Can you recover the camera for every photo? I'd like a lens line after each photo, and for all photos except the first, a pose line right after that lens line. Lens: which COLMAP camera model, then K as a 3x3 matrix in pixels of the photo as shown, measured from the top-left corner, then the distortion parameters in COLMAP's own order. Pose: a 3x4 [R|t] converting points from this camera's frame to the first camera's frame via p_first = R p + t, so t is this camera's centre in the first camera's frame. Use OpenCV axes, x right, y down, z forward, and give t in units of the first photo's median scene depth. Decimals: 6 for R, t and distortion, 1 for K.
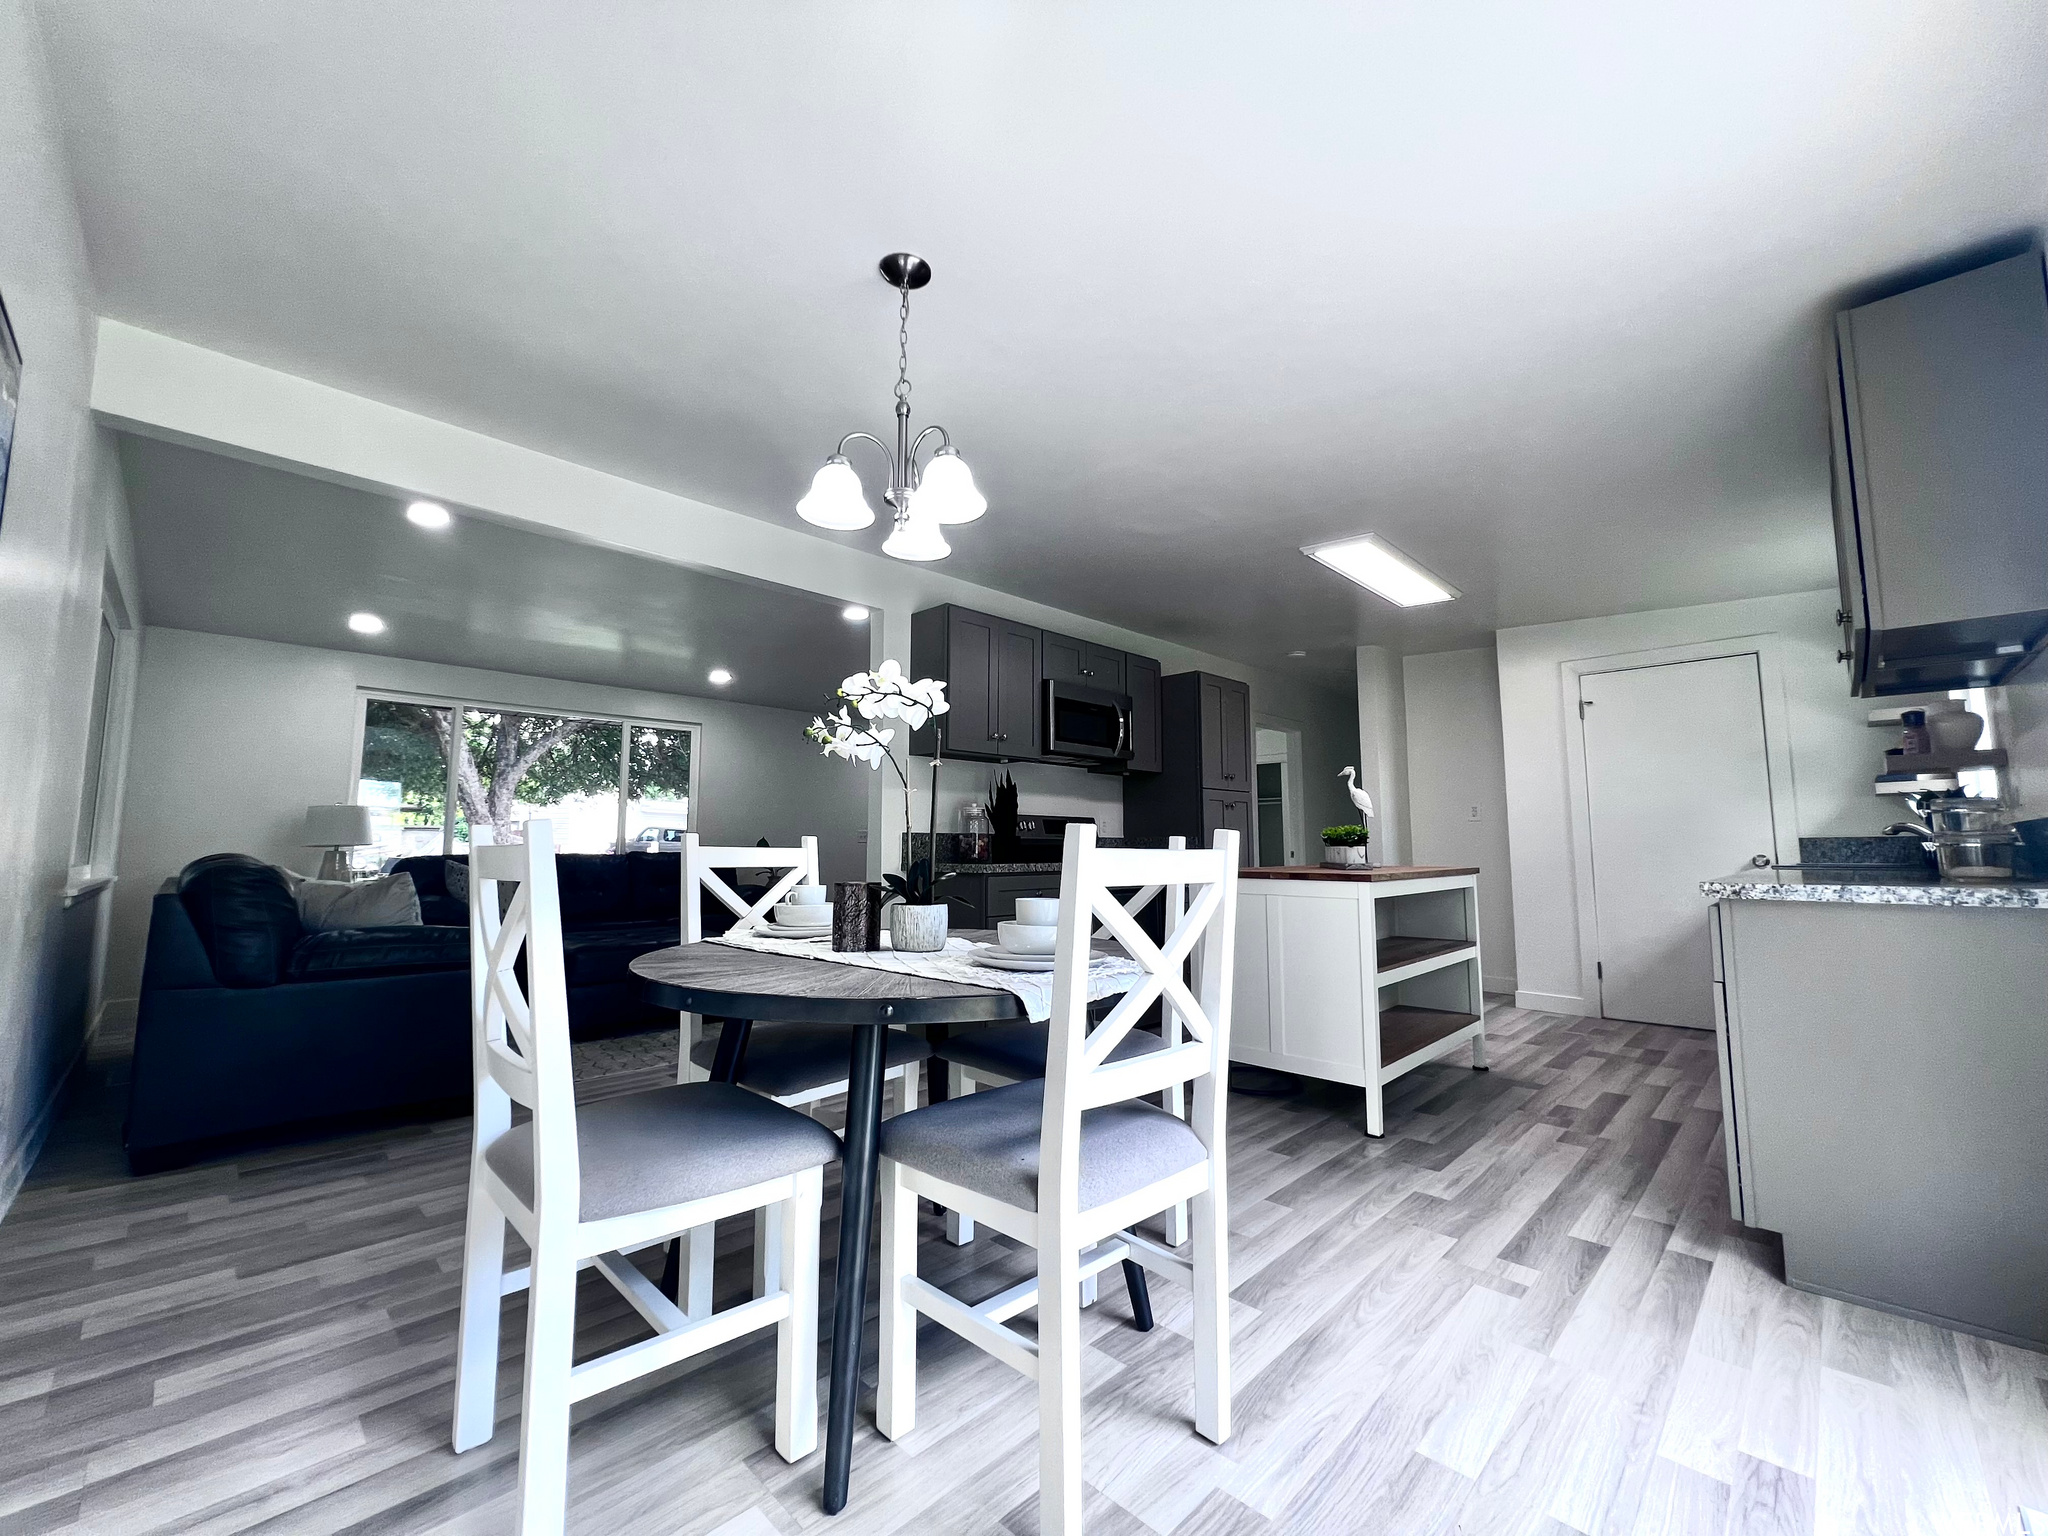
lens RADIAL K [[823.4, 0, 1019.3], [0, 823.4, 764.5], [0, 0, 1]] dist [-0.001101, 0.000196]
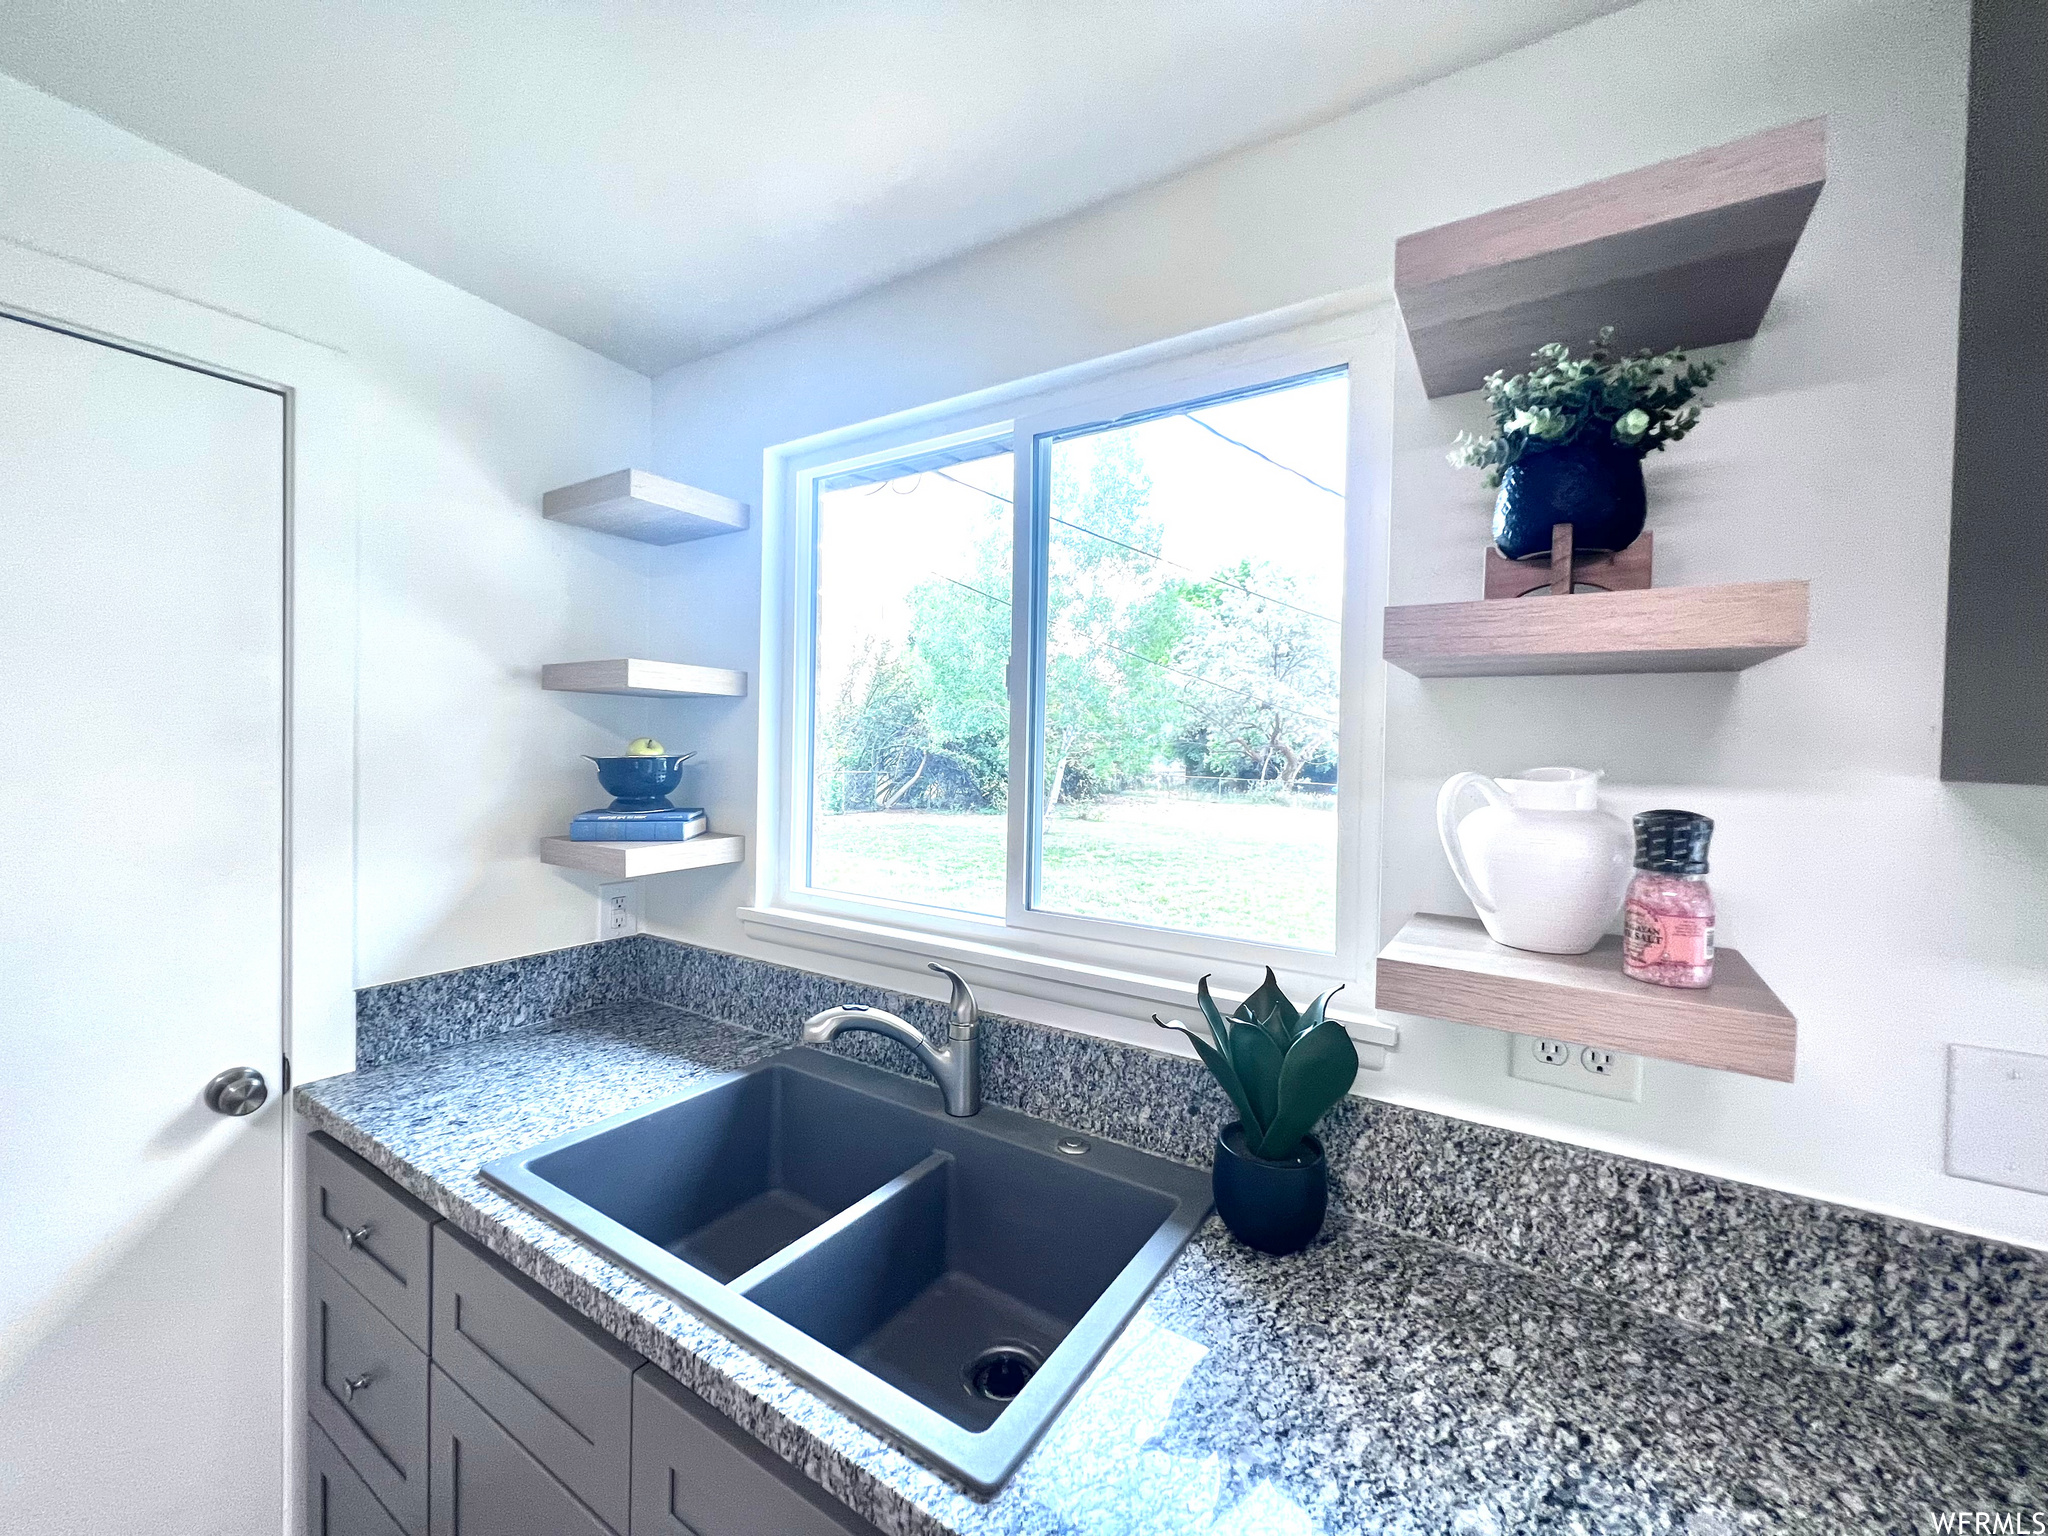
lens RADIAL K [[823.4, 0, 1017.2], [0, 823.4, 760.3], [0, 0, 1]] dist [-0.001101, 0.000196]
pose [[-0.204783, -0.019389, 0.978615, 0.553073], [-0.121279, 0.992602, -0.005713, -0.034328], [-0.971265, -0.119855, -0.205619, 0.800213]]
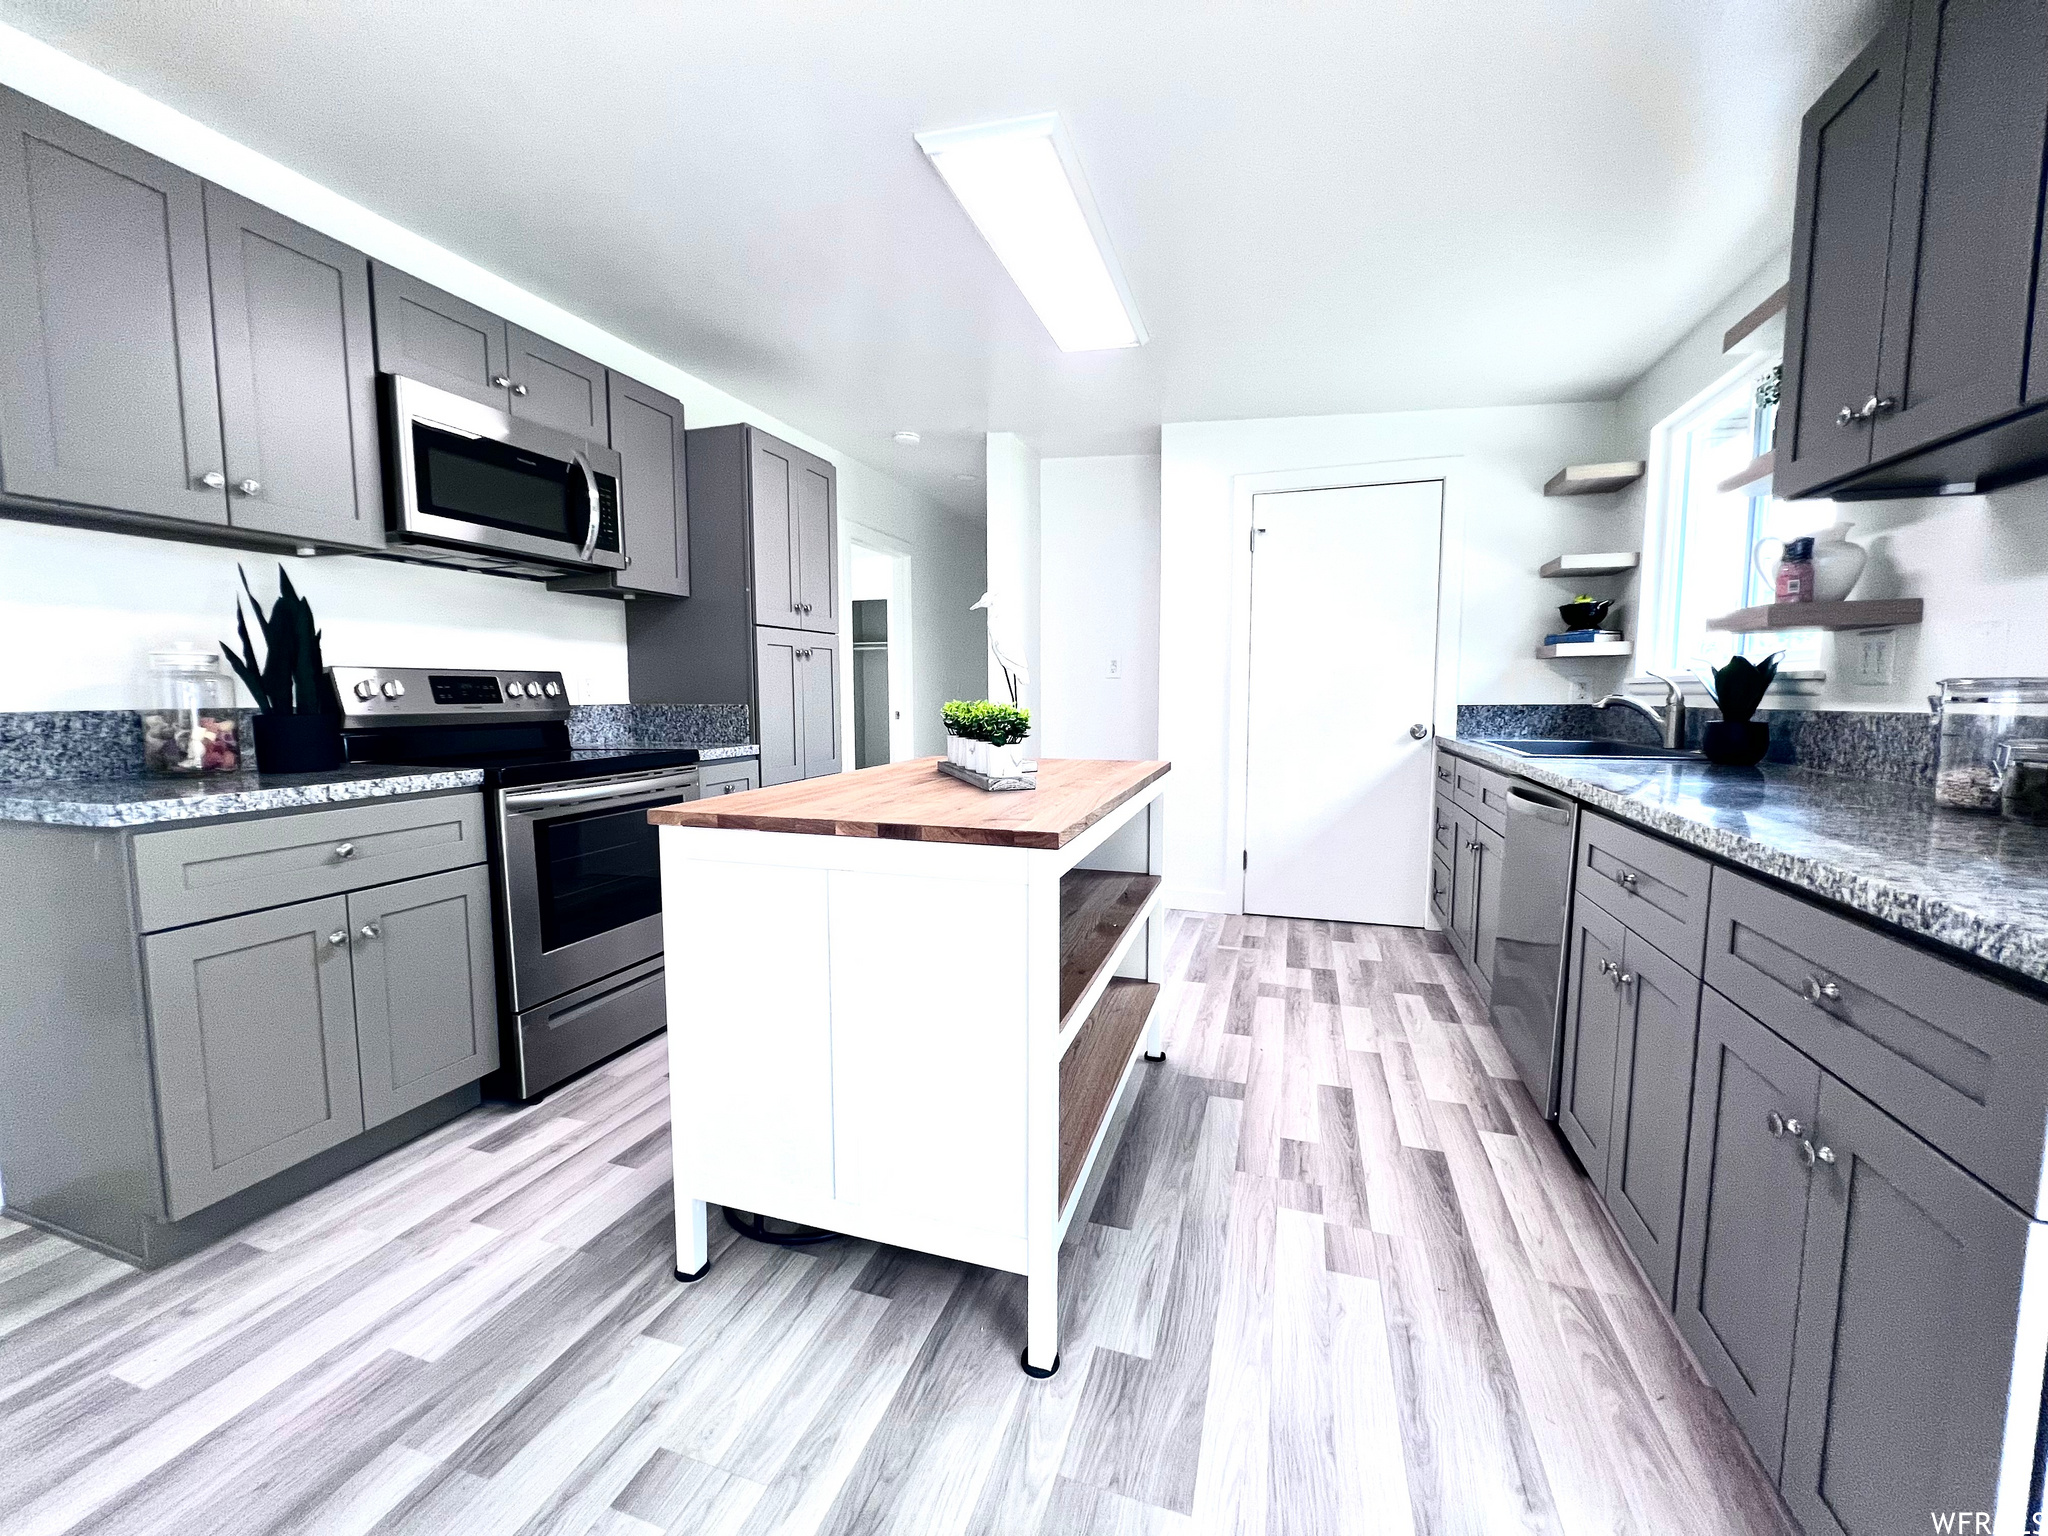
lens RADIAL K [[823.4, 0, 1018.3], [0, 823.4, 765.5], [0, 0, 1]] dist [-0.001101, 0.000196]
pose [[0.895833, -0.041963, 0.442406, 0.144844], [-0.043707, 0.982386, 0.181682, 0.014218], [-0.442237, -0.182093, 0.878219, 0.423160]]
